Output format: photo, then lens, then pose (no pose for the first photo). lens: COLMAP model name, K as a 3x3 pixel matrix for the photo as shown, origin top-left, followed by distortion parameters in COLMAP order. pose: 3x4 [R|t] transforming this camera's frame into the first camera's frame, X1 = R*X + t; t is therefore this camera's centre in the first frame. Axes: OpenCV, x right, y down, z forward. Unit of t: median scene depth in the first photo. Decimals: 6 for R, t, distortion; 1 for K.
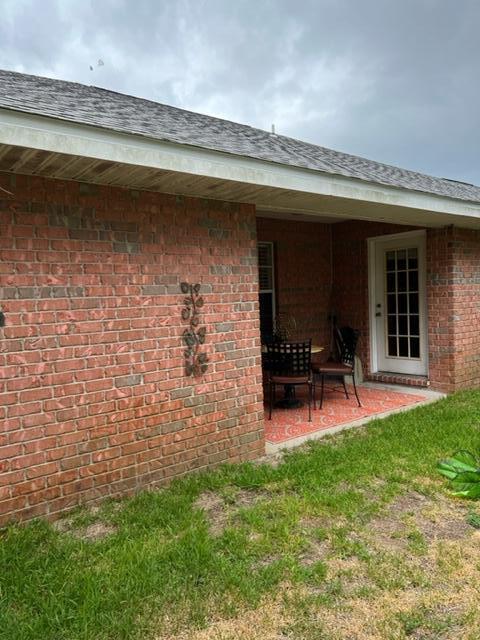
lens RADIAL K [[483.8, 0, 238.5], [0, 483.8, 319.1], [0, 0, 1]] dist [0.030870, -0.046181]
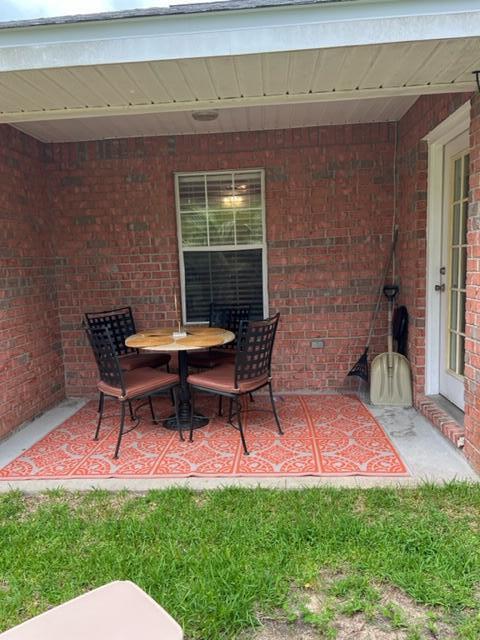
lens RADIAL K [[483.8, 0, 239.7], [0, 483.8, 320.3], [0, 0, 1]] dist [0.030870, -0.046181]
pose [[0.730916, 0.090829, -0.676397, 0.496665], [-0.014733, 0.992973, 0.117420, -0.033509], [0.682309, -0.075859, 0.727118, 0.481713]]
